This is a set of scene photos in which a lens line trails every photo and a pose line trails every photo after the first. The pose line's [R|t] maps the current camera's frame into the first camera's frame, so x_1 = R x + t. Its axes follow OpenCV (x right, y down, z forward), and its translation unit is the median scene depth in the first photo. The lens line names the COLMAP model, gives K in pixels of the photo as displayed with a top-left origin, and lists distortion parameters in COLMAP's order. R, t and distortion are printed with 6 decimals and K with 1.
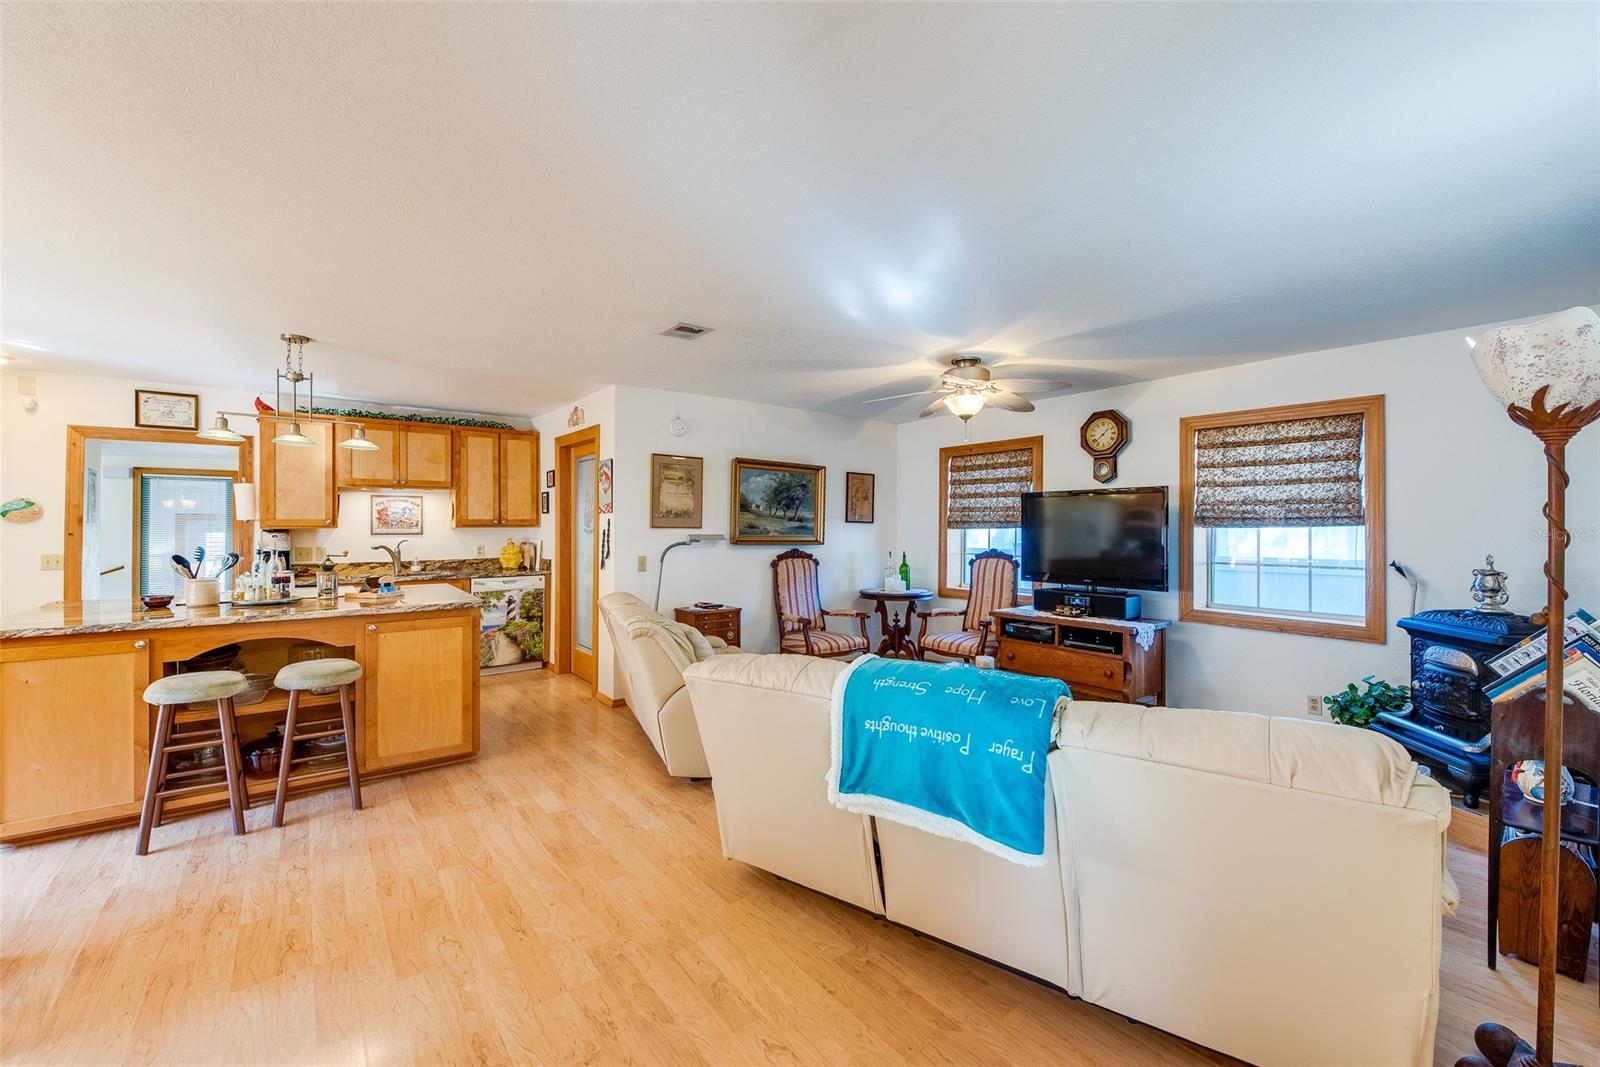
lens RADIAL K [[640.1, 0, 794.9], [0, 640.1, 526.7], [0, 0, 1]] dist [-0.010249, -0.003233]
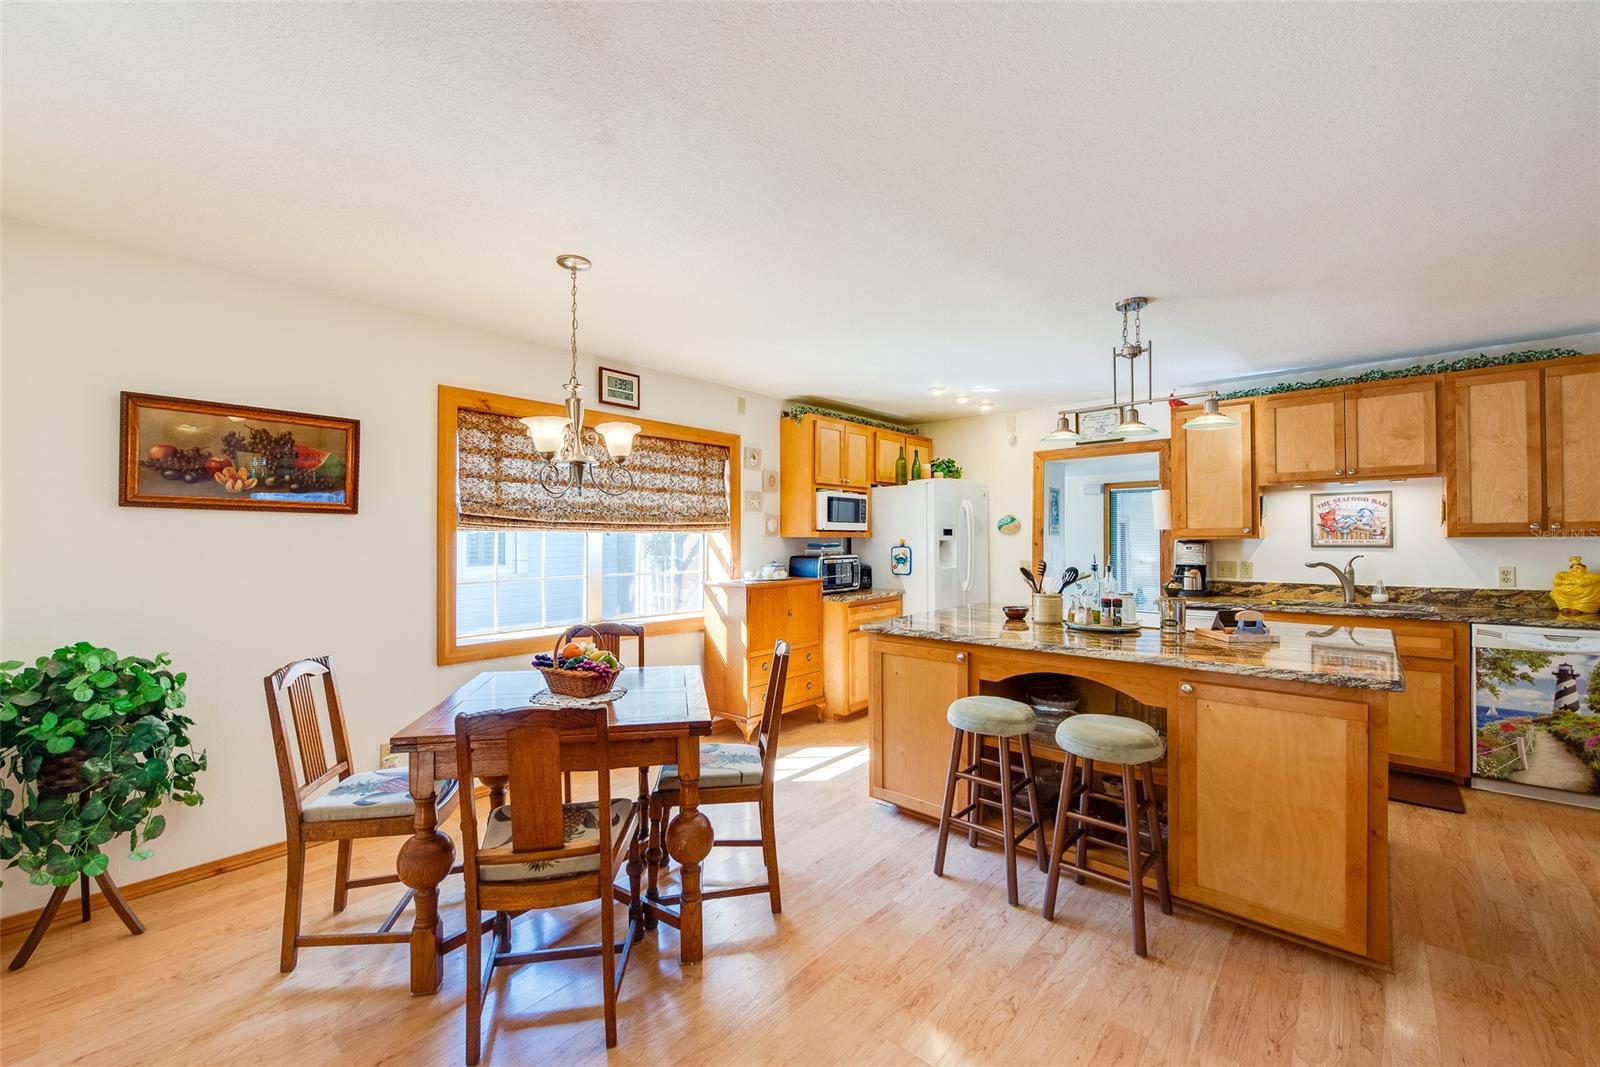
lens RADIAL K [[637.3, 0, 800.0], [0, 637.3, 533.5], [0, 0, 1]] dist [-0.008516, -0.002481]
pose [[0.183419, -0.007828, -0.983004, -0.049565], [0.005177, 0.999962, -0.006997, -0.001360], [0.983021, -0.003806, 0.183453, 0.297275]]
